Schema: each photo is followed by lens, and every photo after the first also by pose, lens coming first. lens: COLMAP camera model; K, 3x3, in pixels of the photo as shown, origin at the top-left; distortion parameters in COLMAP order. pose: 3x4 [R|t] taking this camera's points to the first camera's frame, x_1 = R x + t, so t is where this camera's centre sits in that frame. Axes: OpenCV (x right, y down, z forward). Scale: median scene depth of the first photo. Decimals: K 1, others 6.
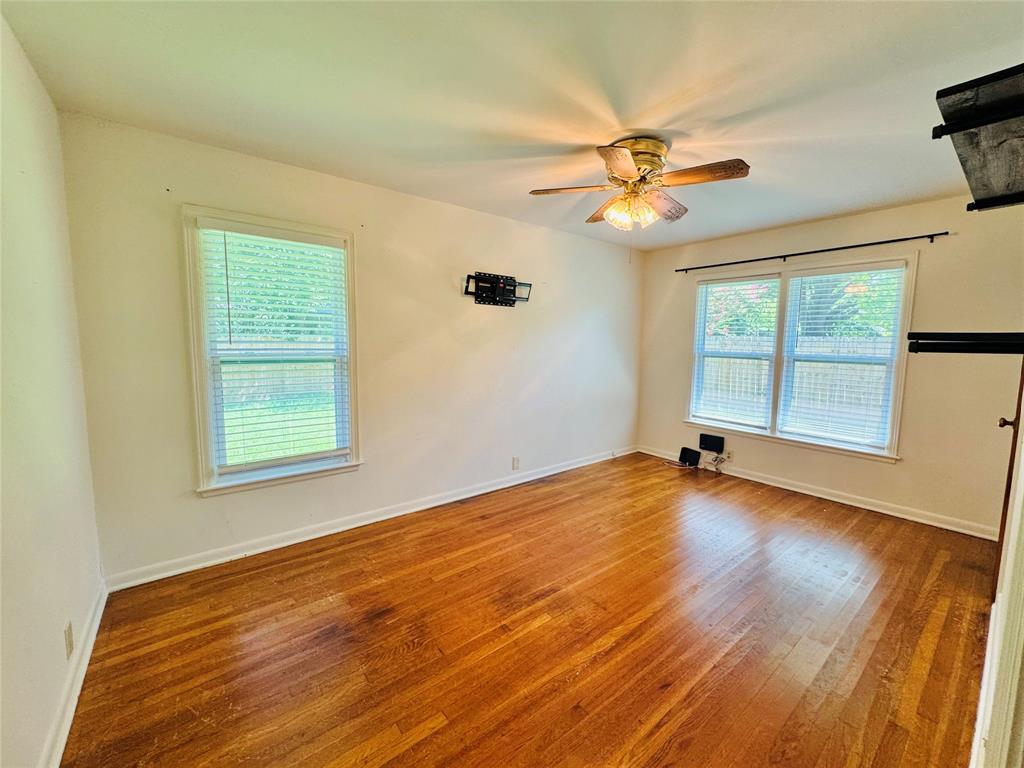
lens RADIAL K [[411.2, 0, 512.2], [0, 411.2, 383.5], [0, 0, 1]] dist [-0.004409, 0.000868]
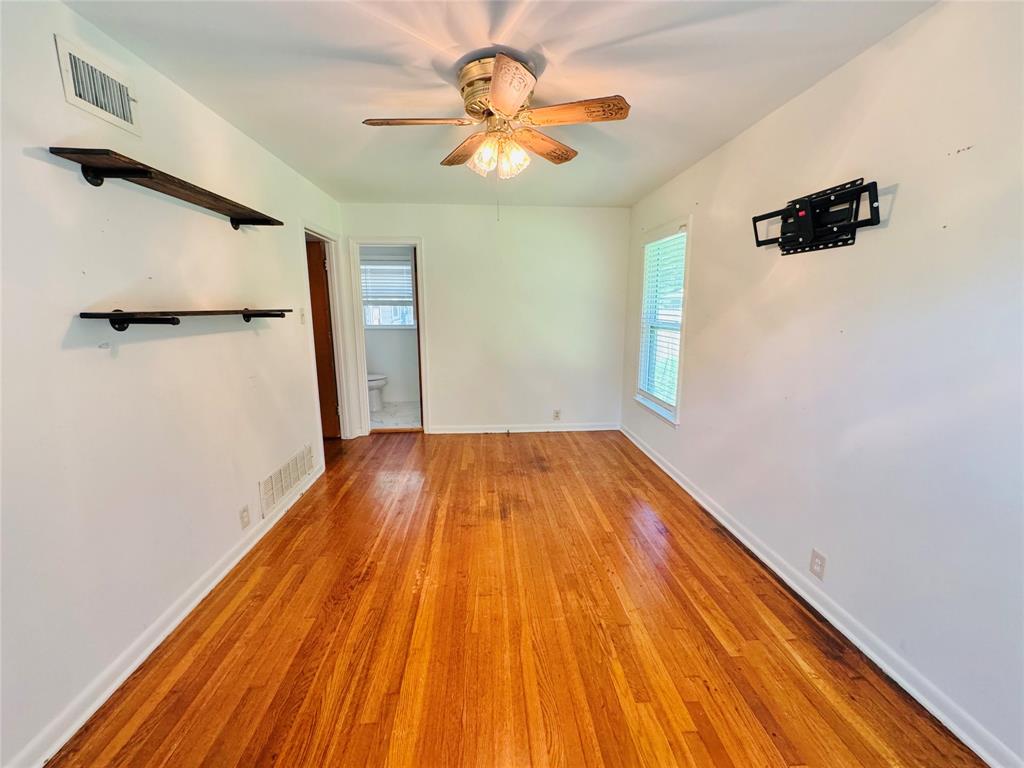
lens RADIAL K [[411.2, 0, 510.5], [0, 411.2, 380.7], [0, 0, 1]] dist [-0.004409, 0.000868]
pose [[-0.568042, 0.136177, -0.811655, 0.859051], [-0.090966, 0.969784, 0.226370, -0.146175], [0.817957, 0.202420, -0.538490, 1.324920]]
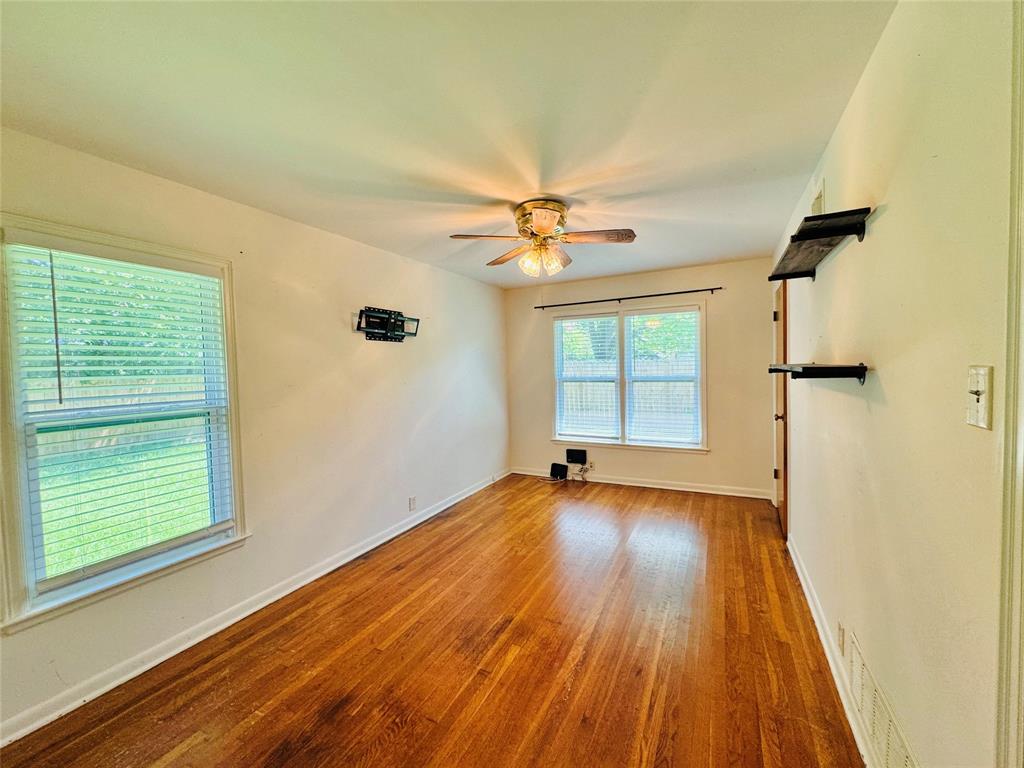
lens RADIAL K [[411.2, 0, 512.3], [0, 411.2, 383.9], [0, 0, 1]] dist [-0.004409, 0.000868]
pose [[0.908714, -0.055675, 0.413690, -0.230401], [0.082573, 0.995457, -0.047410, -0.027590], [-0.409171, 0.077242, 0.909182, 0.019785]]
